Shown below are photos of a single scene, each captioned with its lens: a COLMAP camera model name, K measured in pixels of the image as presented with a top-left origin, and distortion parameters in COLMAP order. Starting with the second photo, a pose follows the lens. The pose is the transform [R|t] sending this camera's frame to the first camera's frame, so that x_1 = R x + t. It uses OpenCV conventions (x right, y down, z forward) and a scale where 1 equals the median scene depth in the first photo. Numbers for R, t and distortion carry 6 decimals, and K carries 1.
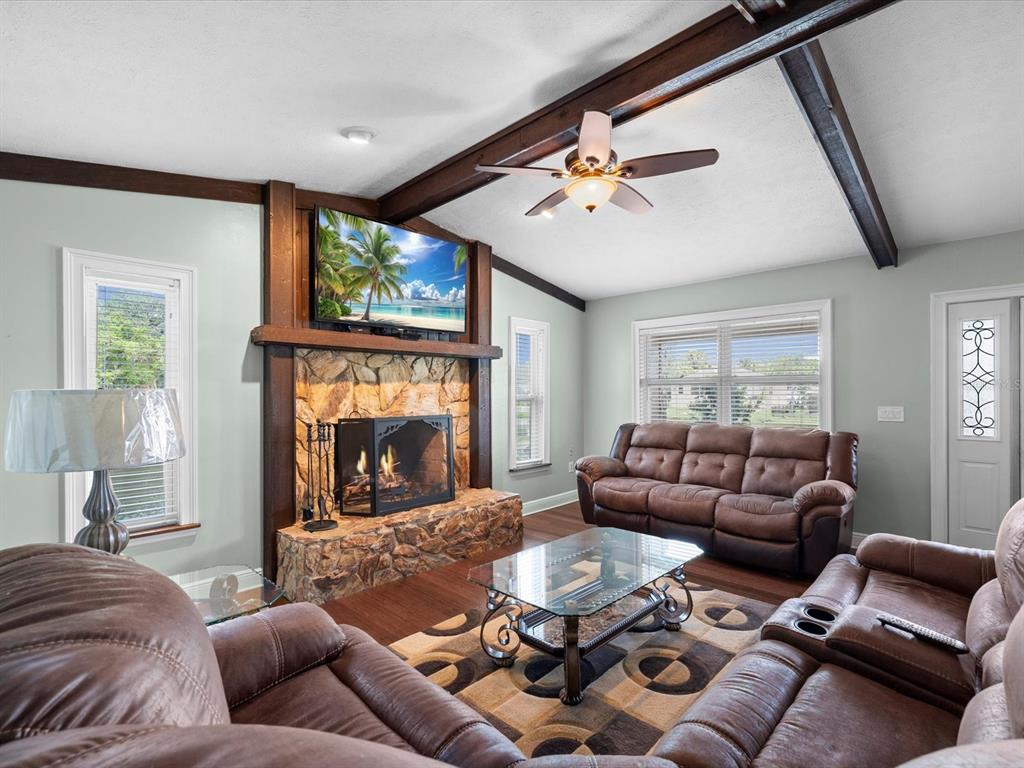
lens RADIAL K [[486.3, 0, 511.4], [0, 486.3, 388.6], [0, 0, 1]] dist [0.002995, 0.000512]
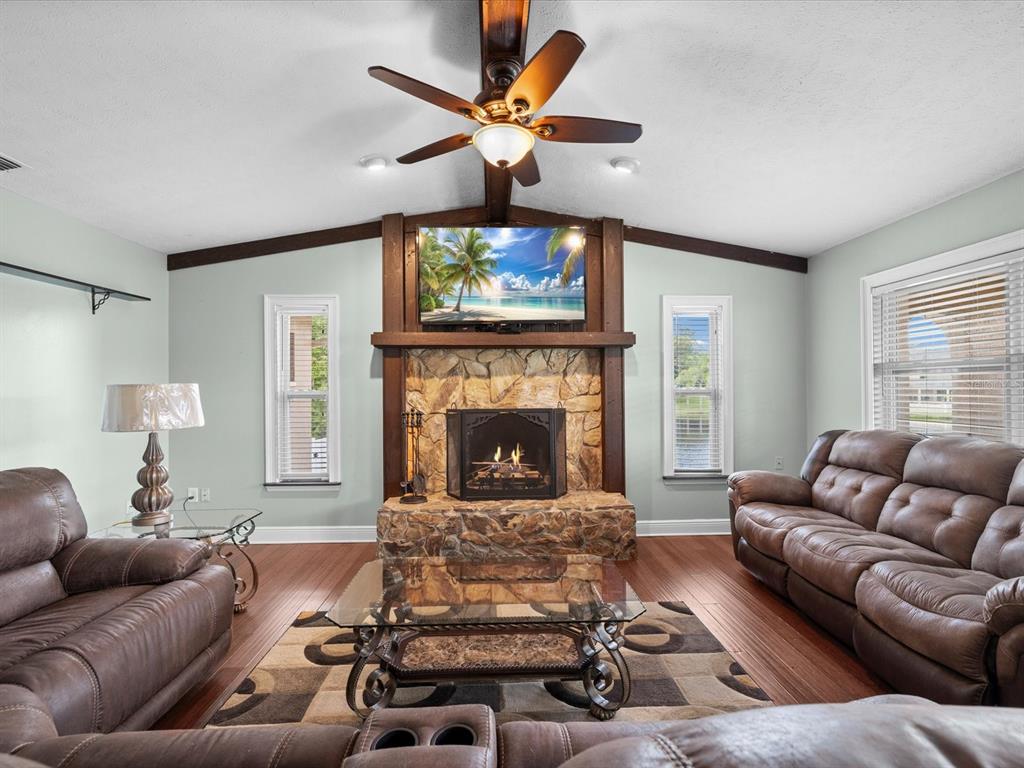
lens RADIAL K [[481.2, 0, 512.0], [0, 481.2, 384.0], [0, 0, 1]] dist [0.002389, 0.000071]
pose [[0.731055, -0.007523, -0.682277, 0.487352], [0.008943, 0.999959, -0.001443, 0.006387], [0.682260, -0.005047, 0.731092, 0.271365]]
